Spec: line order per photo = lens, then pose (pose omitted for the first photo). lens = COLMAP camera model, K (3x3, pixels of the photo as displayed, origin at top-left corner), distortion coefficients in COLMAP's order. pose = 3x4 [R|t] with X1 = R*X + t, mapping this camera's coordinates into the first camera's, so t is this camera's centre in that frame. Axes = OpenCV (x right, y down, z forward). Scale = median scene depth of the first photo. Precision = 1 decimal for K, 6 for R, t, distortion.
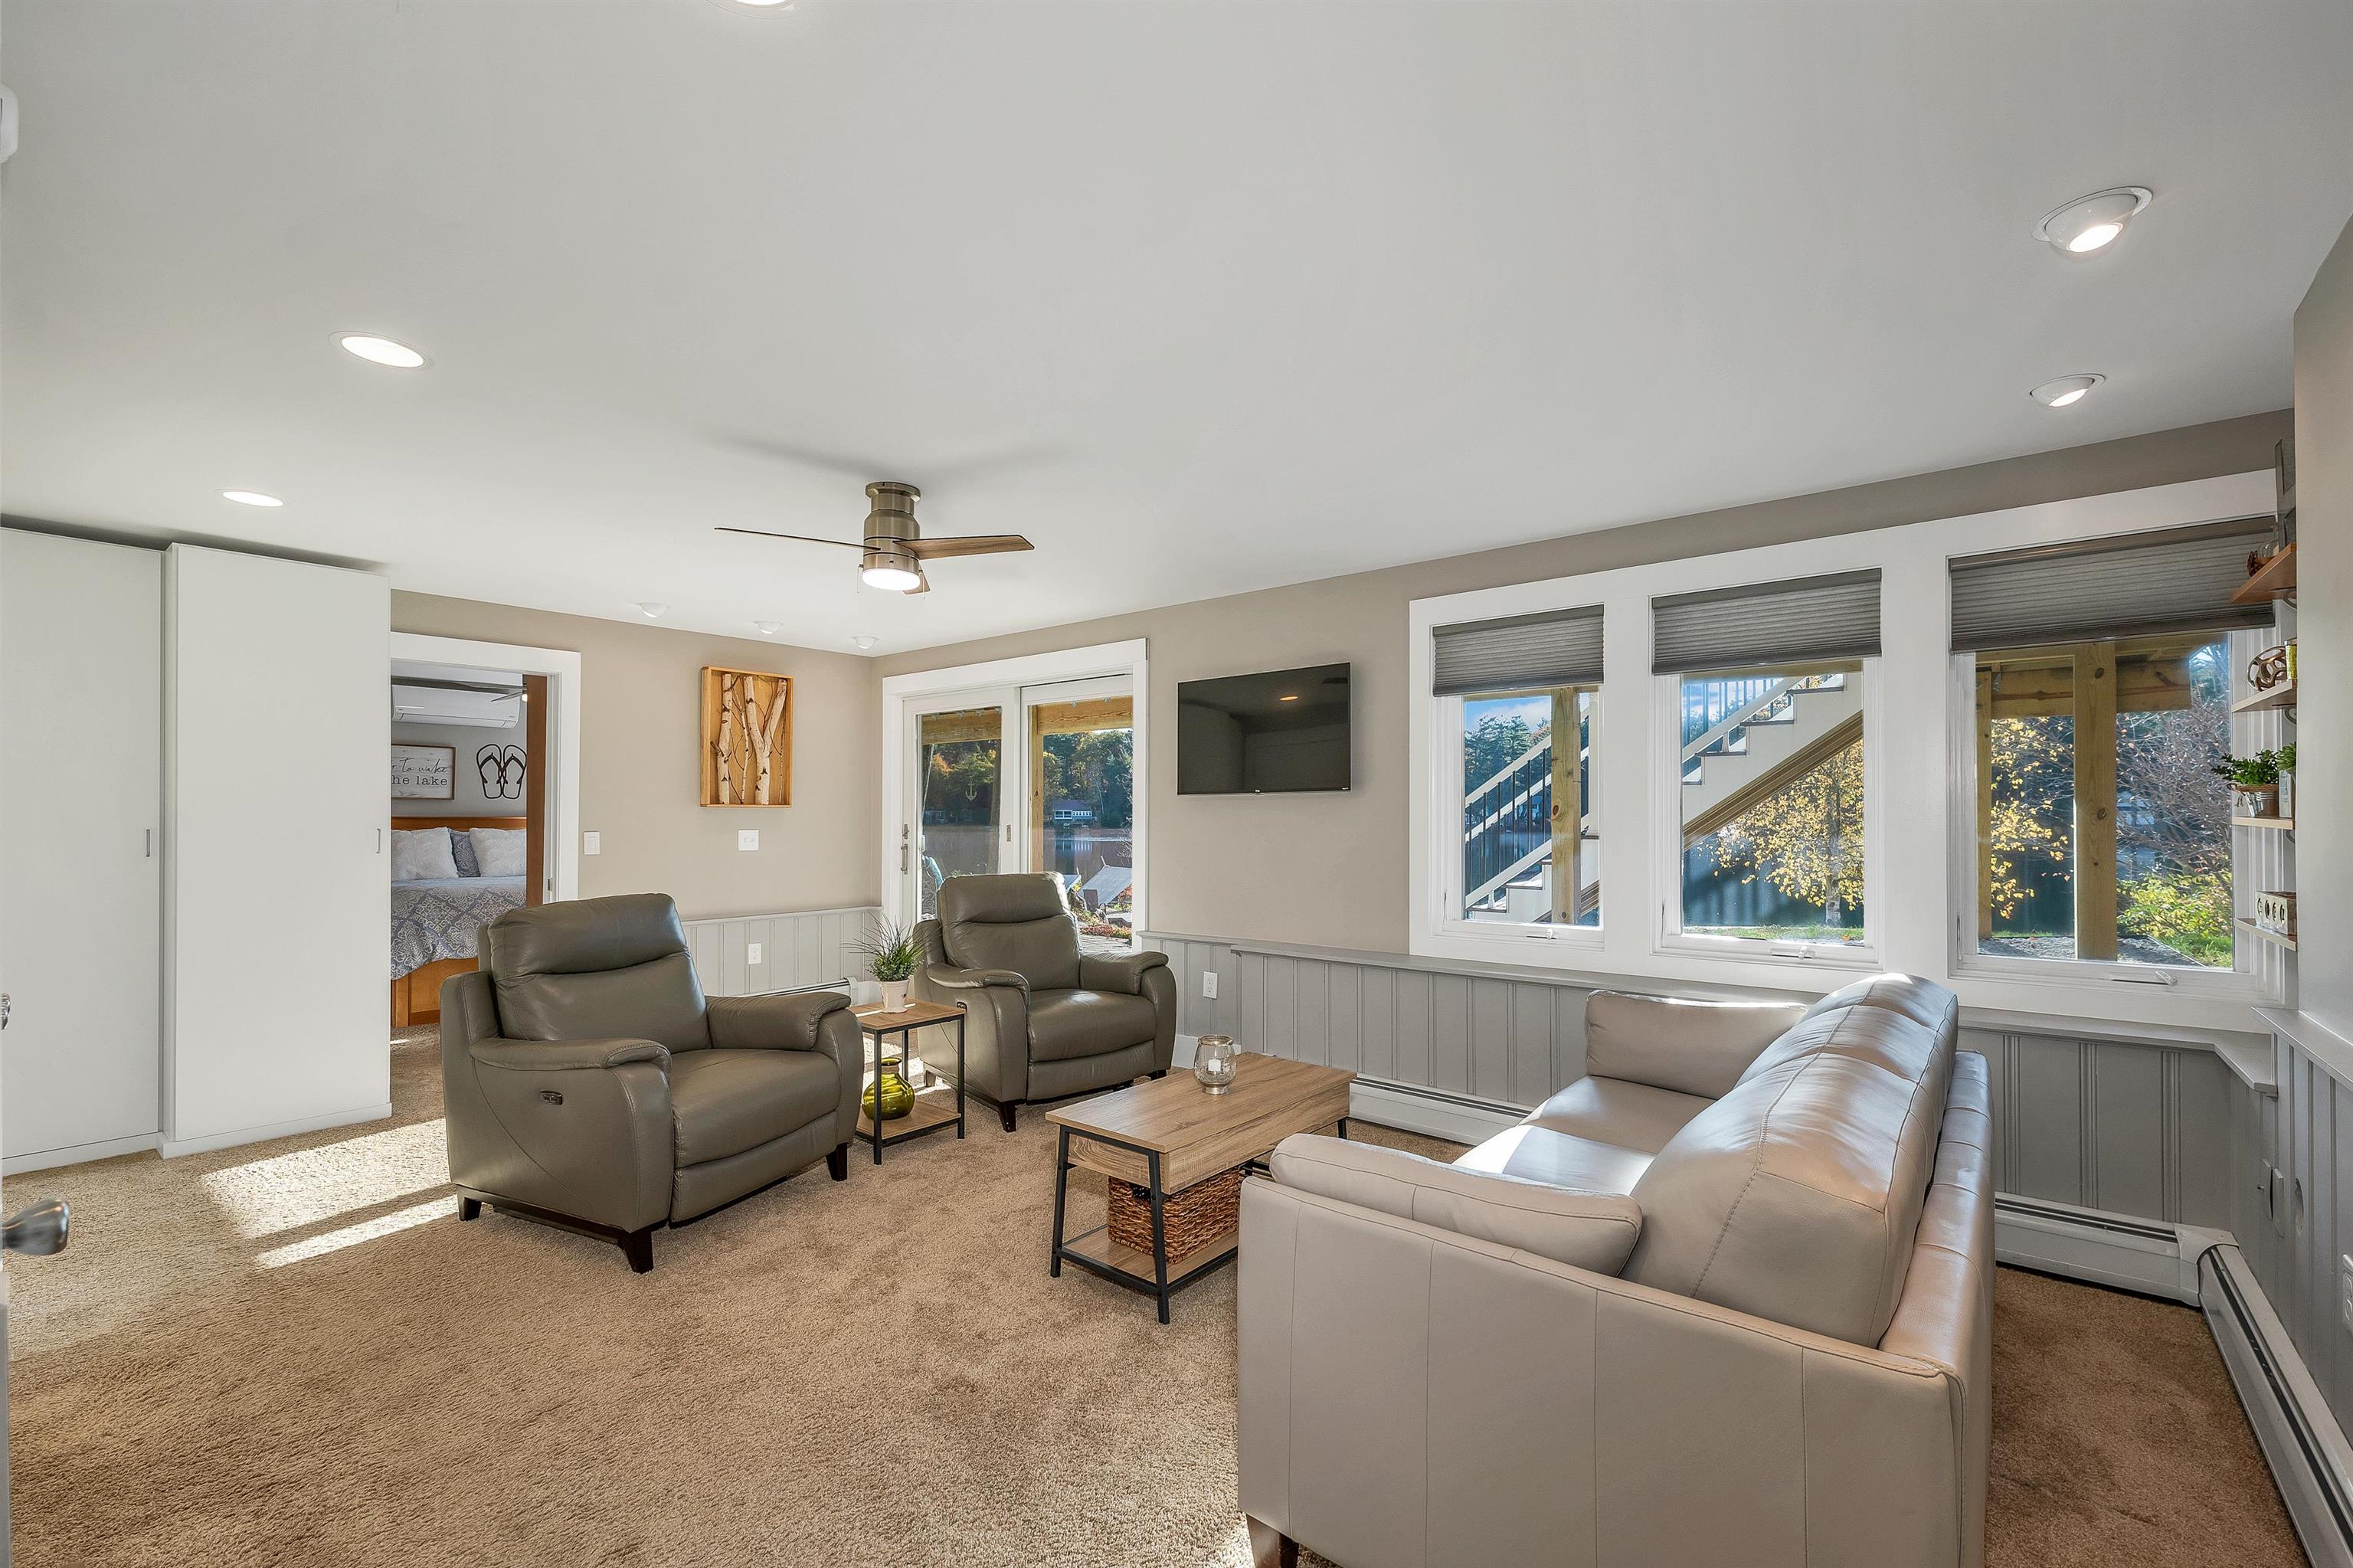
lens RADIAL K [[986.2, 0, 1177.1], [0, 986.2, 791.3], [0, 0, 1]] dist [0.001613, 0.000141]
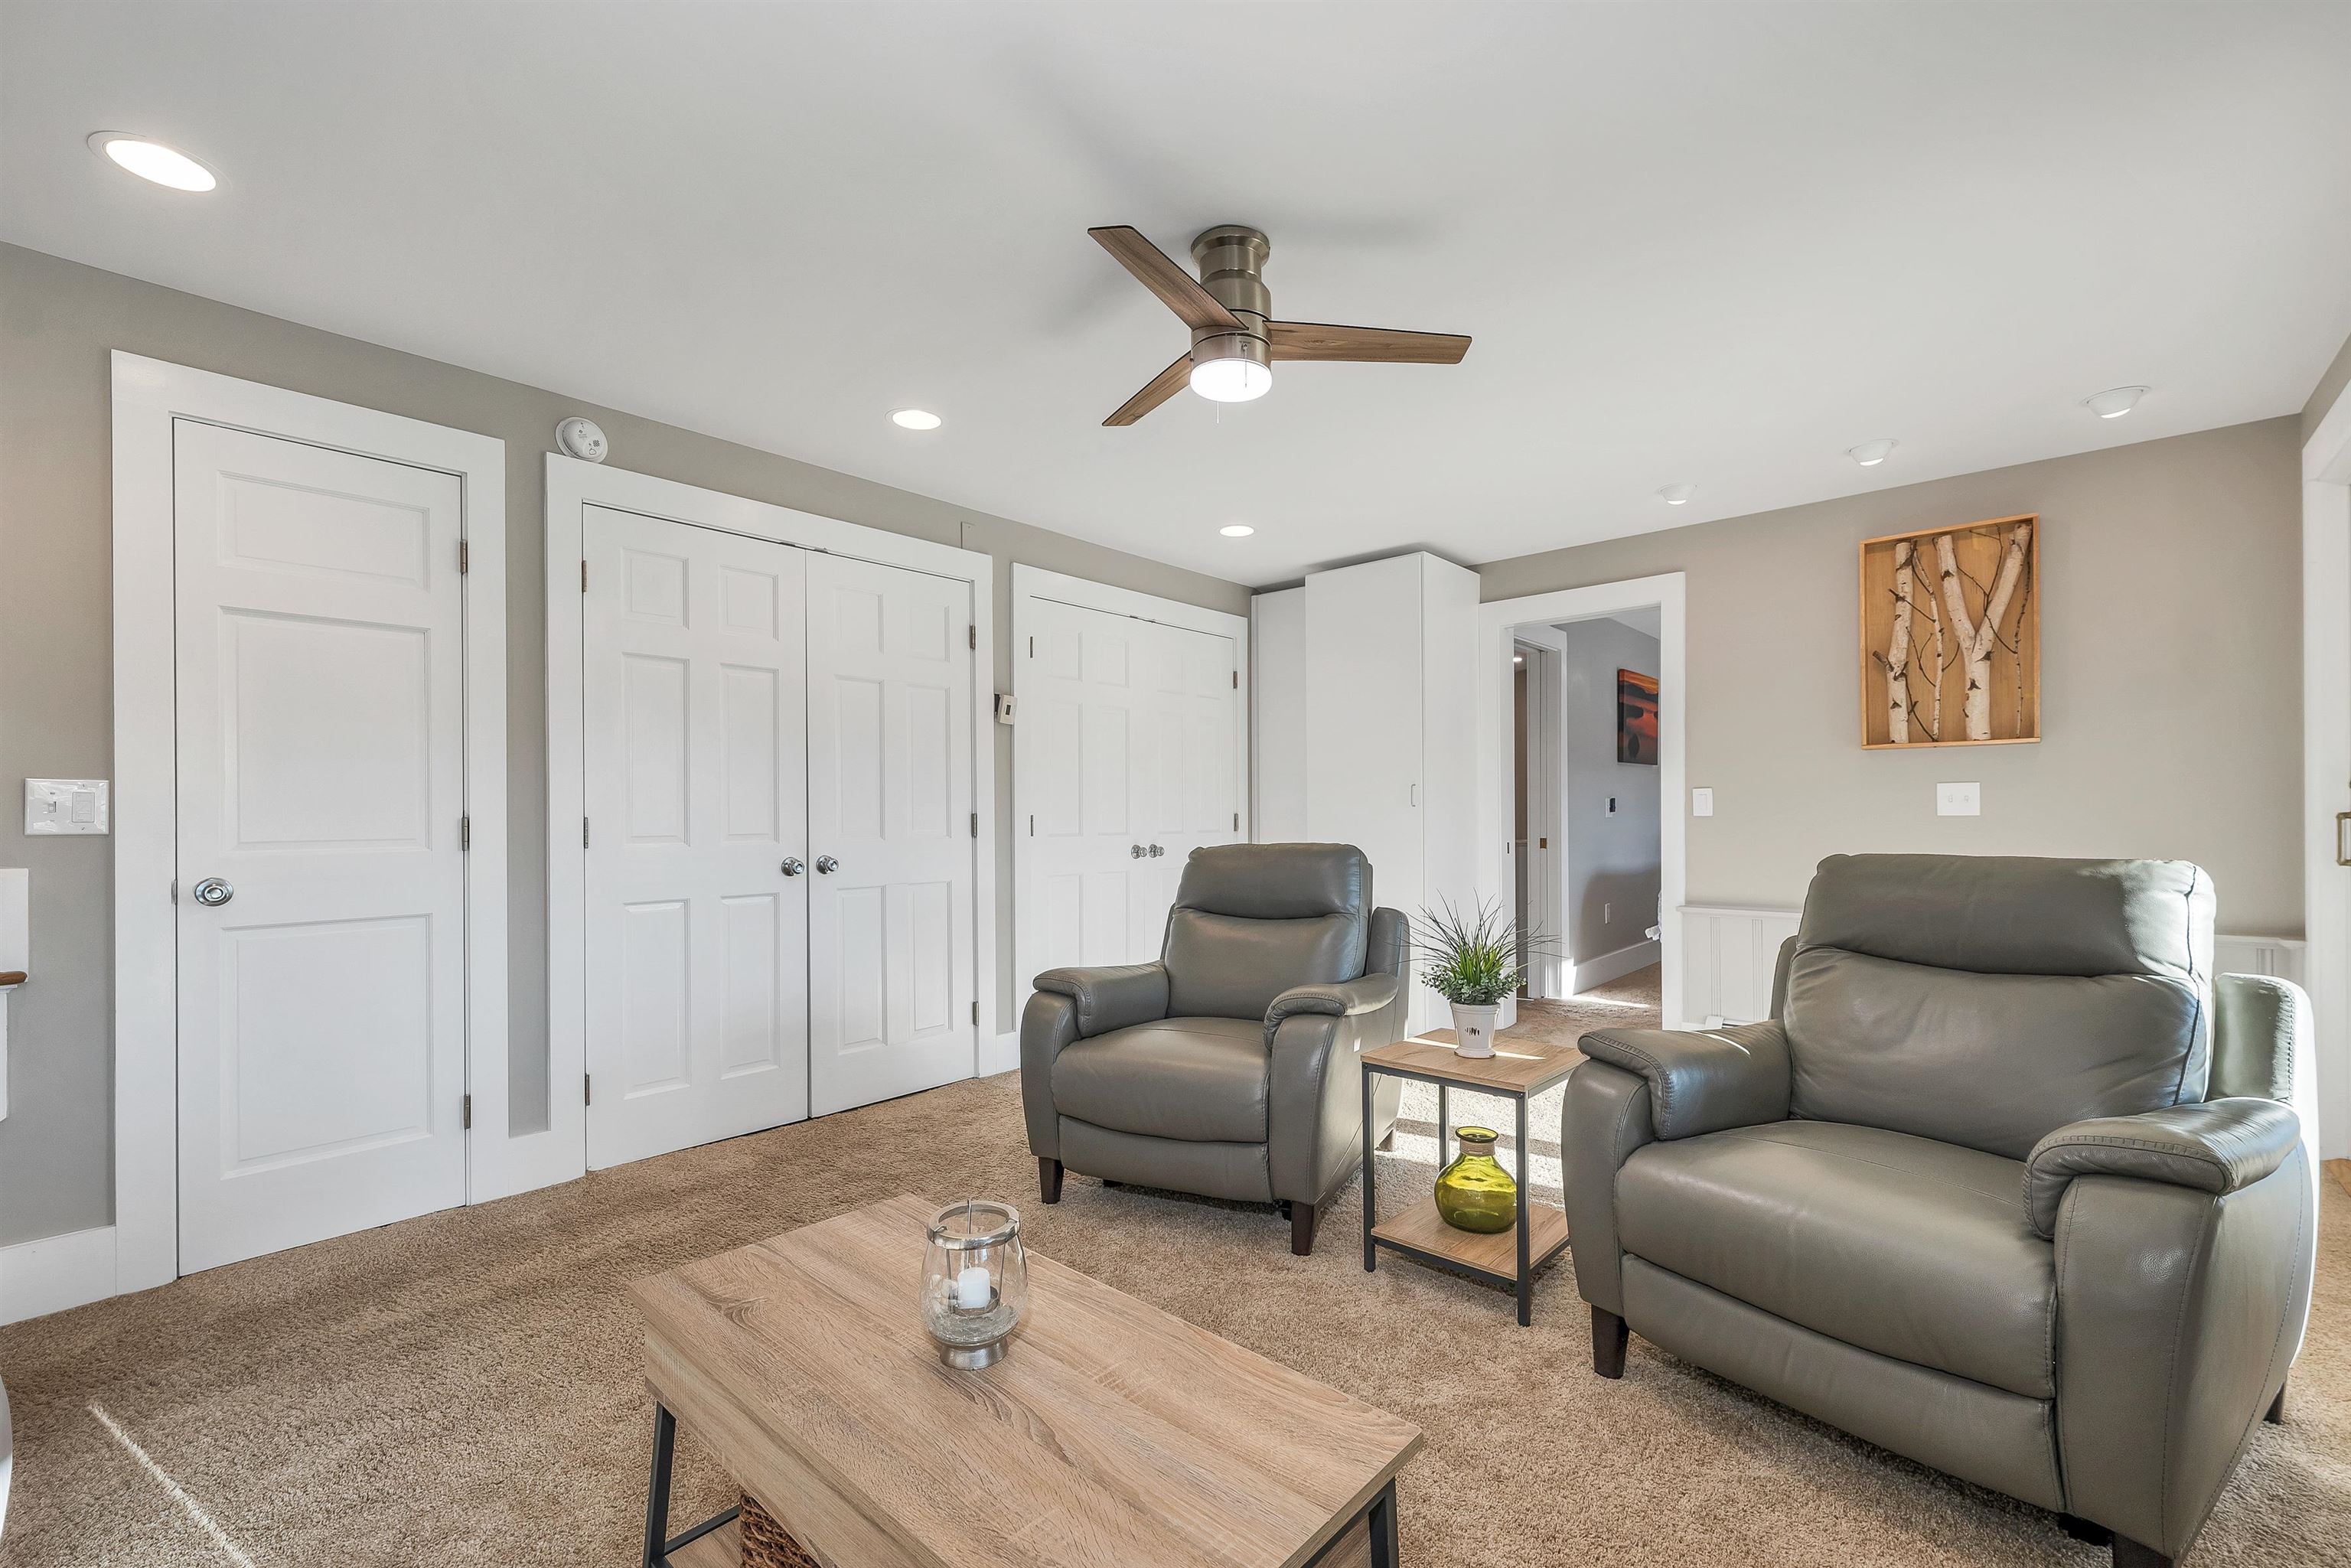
lens RADIAL K [[981.1, 0, 1175.3], [0, 981.1, 805.1], [0, 0, 1]] dist [0.001562, 0.000109]
pose [[-0.050010, -0.007609, -0.998720, 0.301163], [0.033956, 0.999380, -0.009314, 0.061276], [0.998171, -0.034379, -0.049721, 0.780215]]
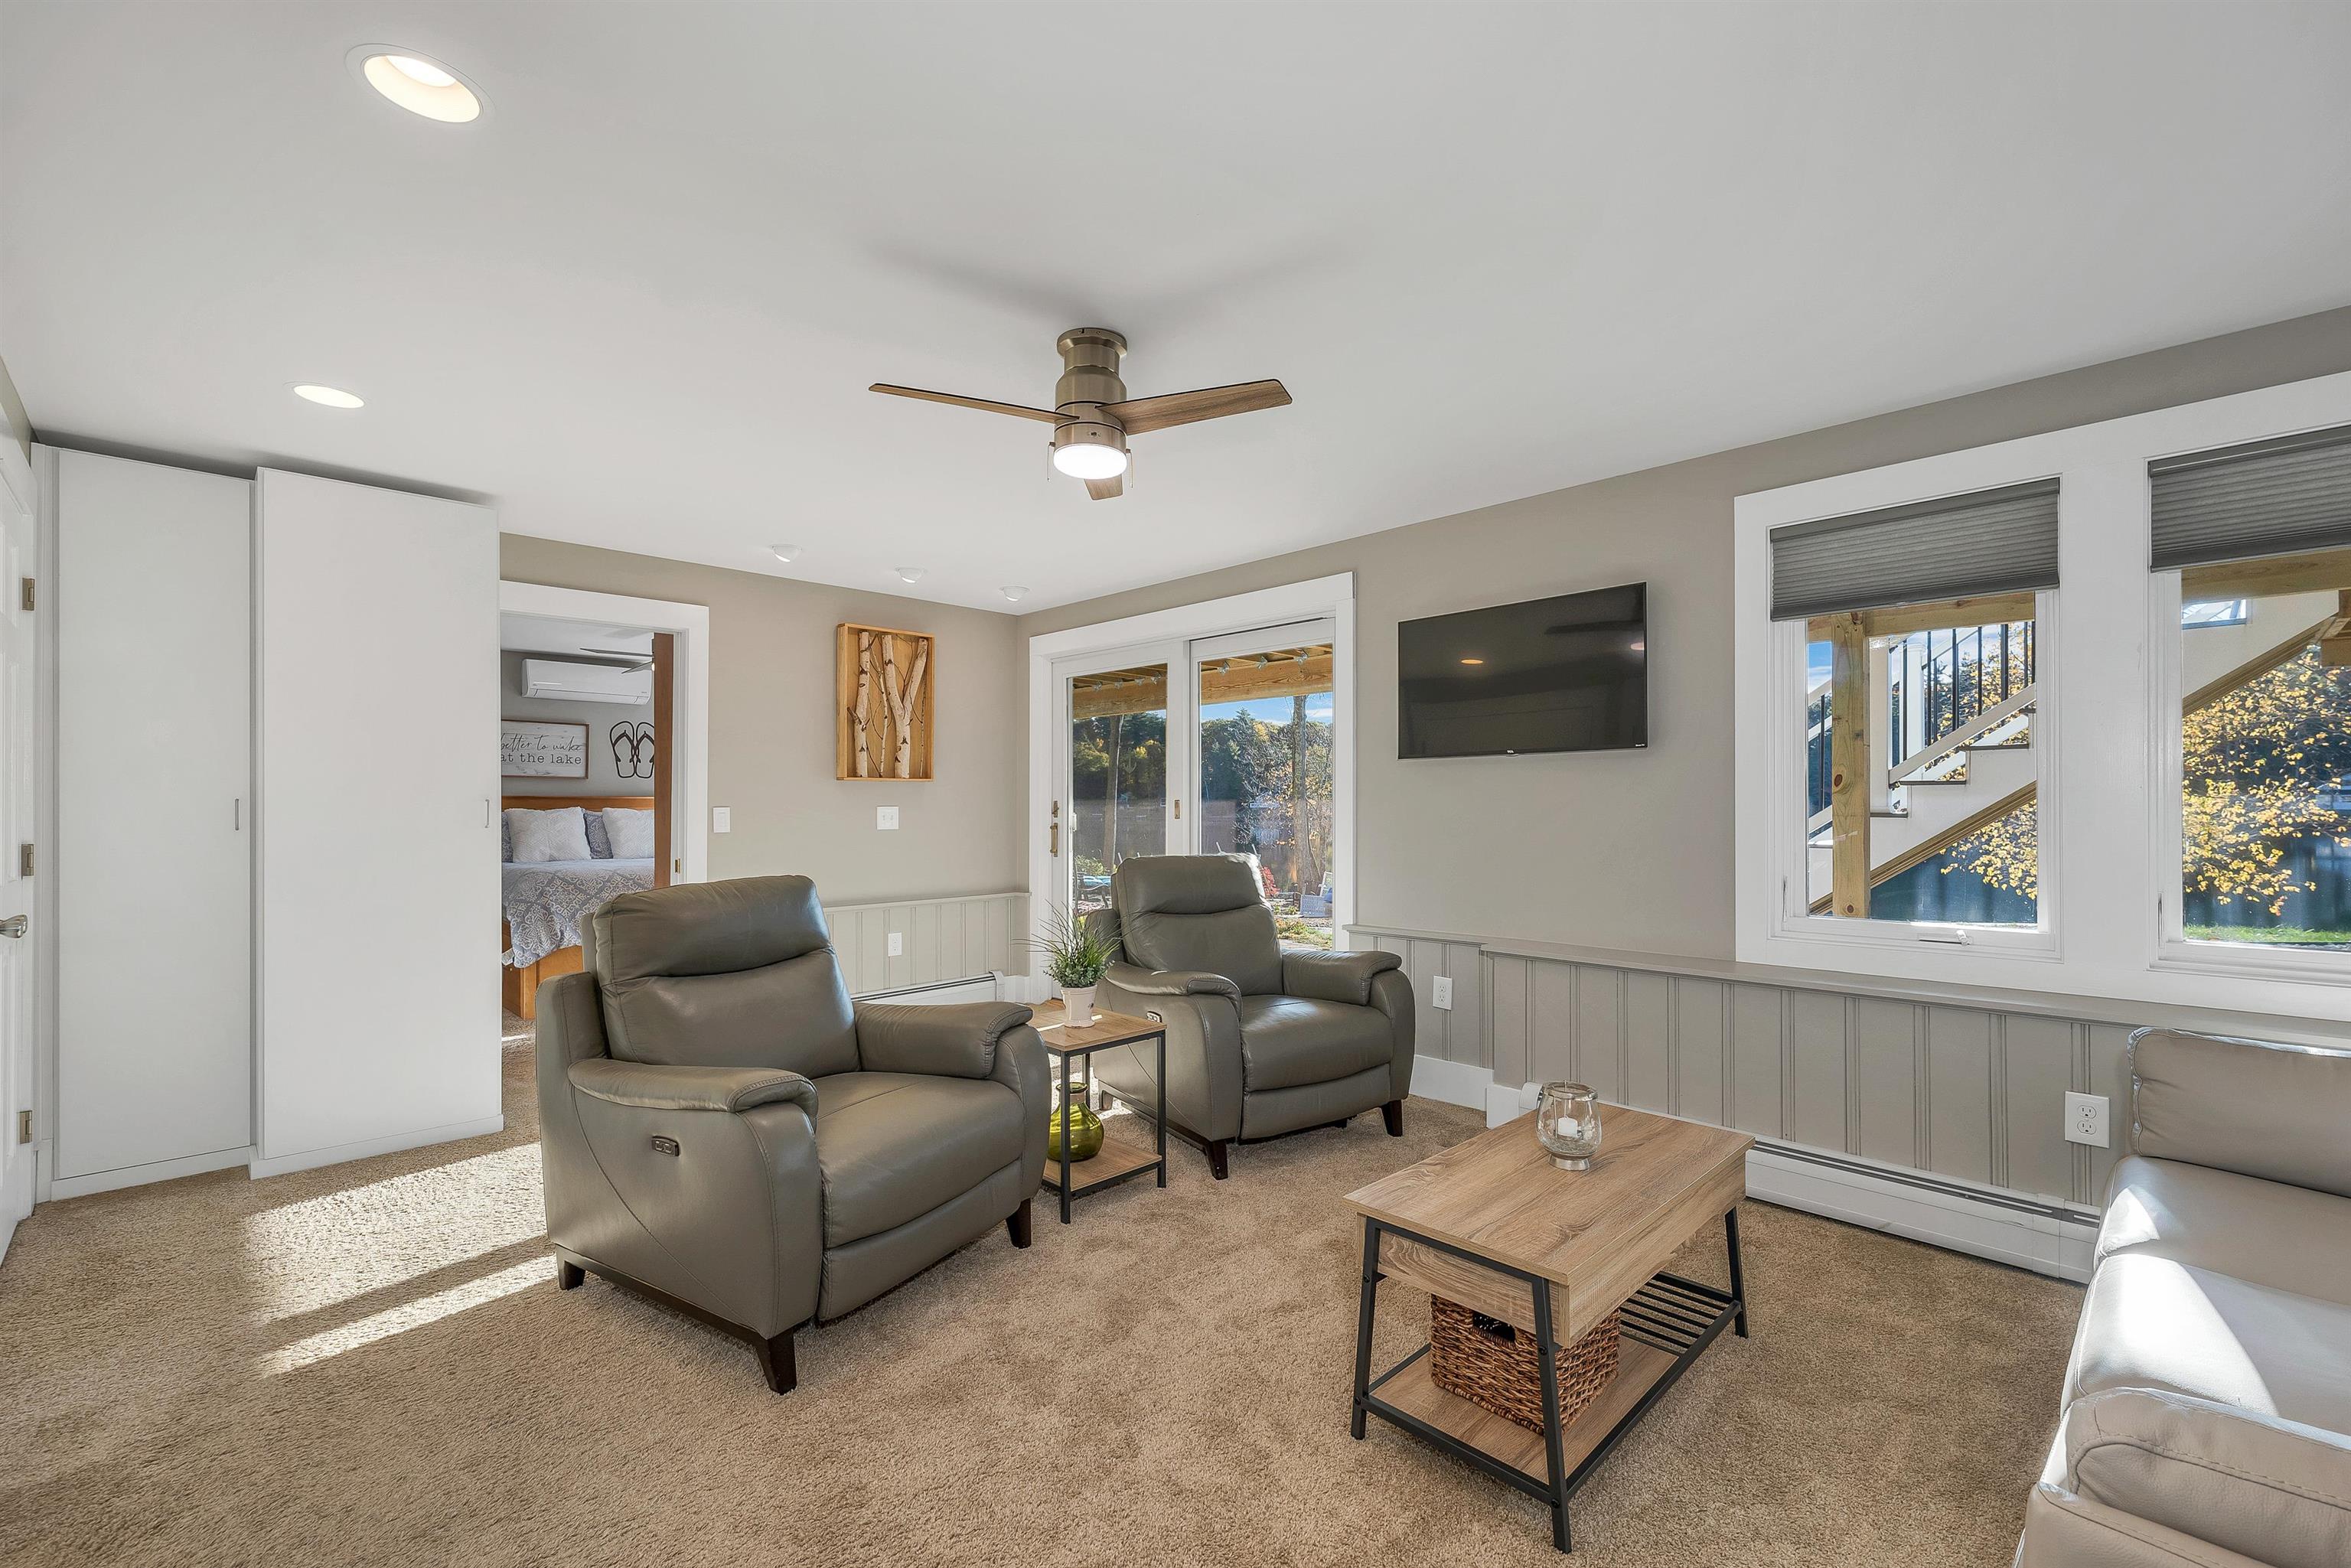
lens RADIAL K [[978.8, 0, 1180.4], [0, 978.8, 779.5], [0, 0, 1]] dist [0.001694, -0.000107]
pose [[0.994849, -0.004798, -0.101258, -0.115486], [0.004820, 0.999988, -0.000027, 0.023202], [0.101257, -0.000461, 0.994860, 0.205789]]
